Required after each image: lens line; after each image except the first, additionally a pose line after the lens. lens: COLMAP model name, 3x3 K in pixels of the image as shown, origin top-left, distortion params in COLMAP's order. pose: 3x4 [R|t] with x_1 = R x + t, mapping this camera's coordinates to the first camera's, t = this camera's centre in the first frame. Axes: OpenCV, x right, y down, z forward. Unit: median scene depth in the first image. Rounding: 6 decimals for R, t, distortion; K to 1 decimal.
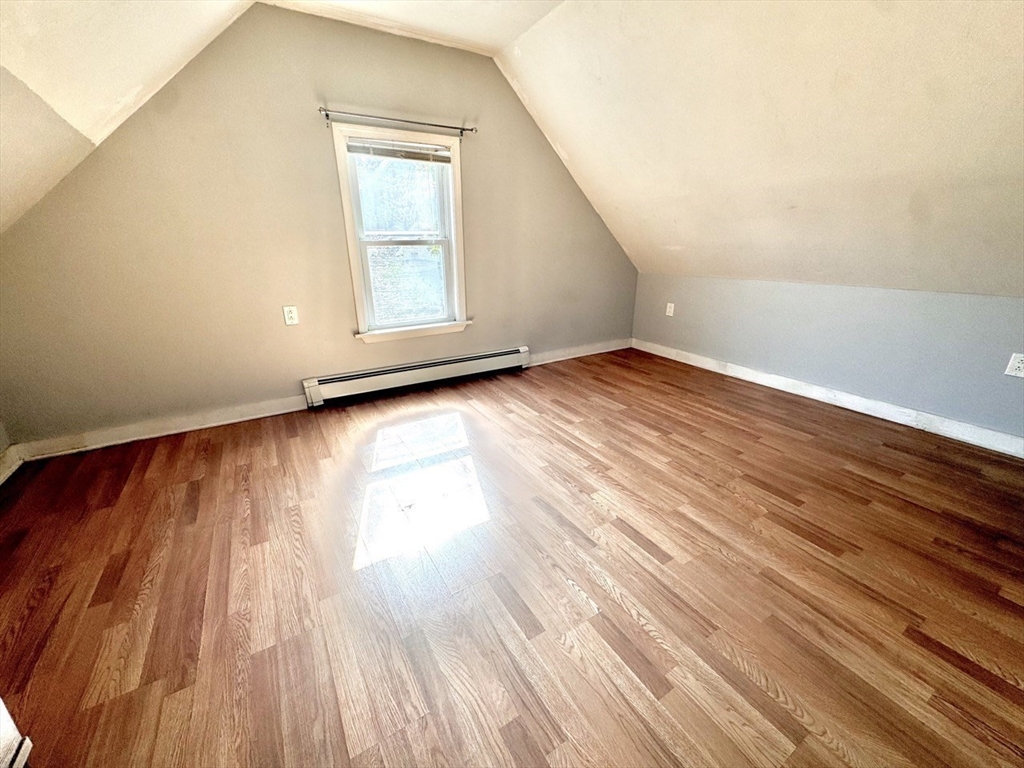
lens RADIAL K [[410.3, 0, 511.3], [0, 410.3, 378.9], [0, 0, 1]] dist [-0.000623, -0.000757]
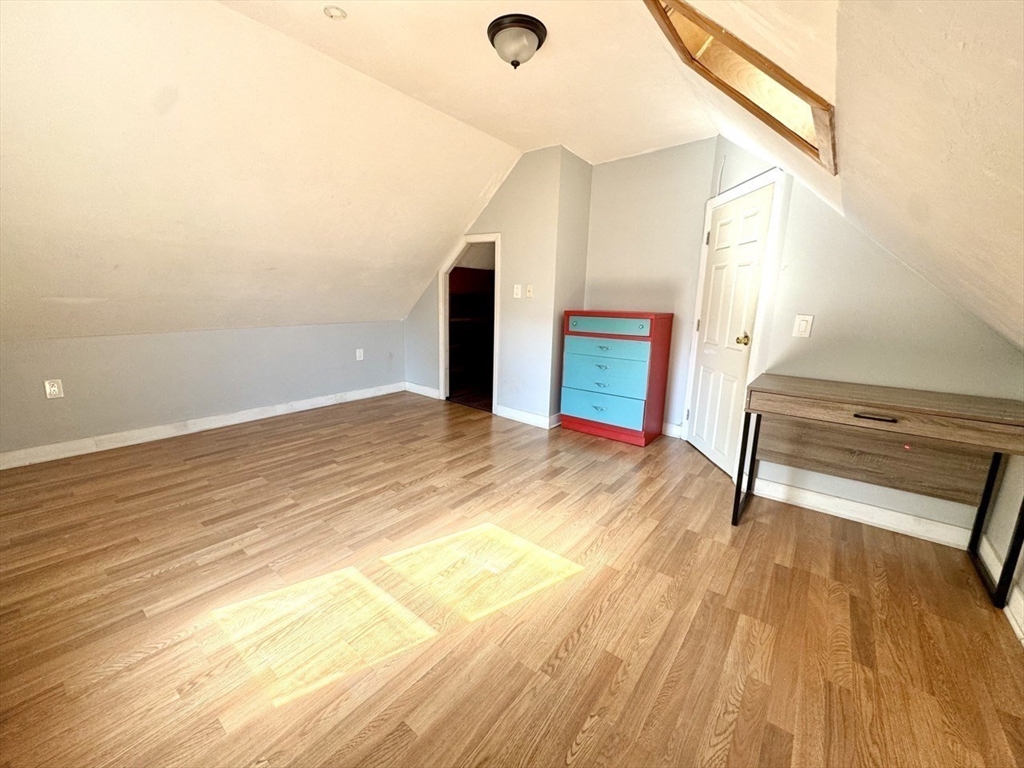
lens RADIAL K [[410.3, 0, 511.3], [0, 410.3, 378.9], [0, 0, 1]] dist [-0.000623, -0.000757]
pose [[-0.352617, -0.188530, 0.916579, -0.815964], [0.281911, 0.912586, 0.296163, -0.281669], [-0.892293, 0.362826, -0.268645, 0.823004]]
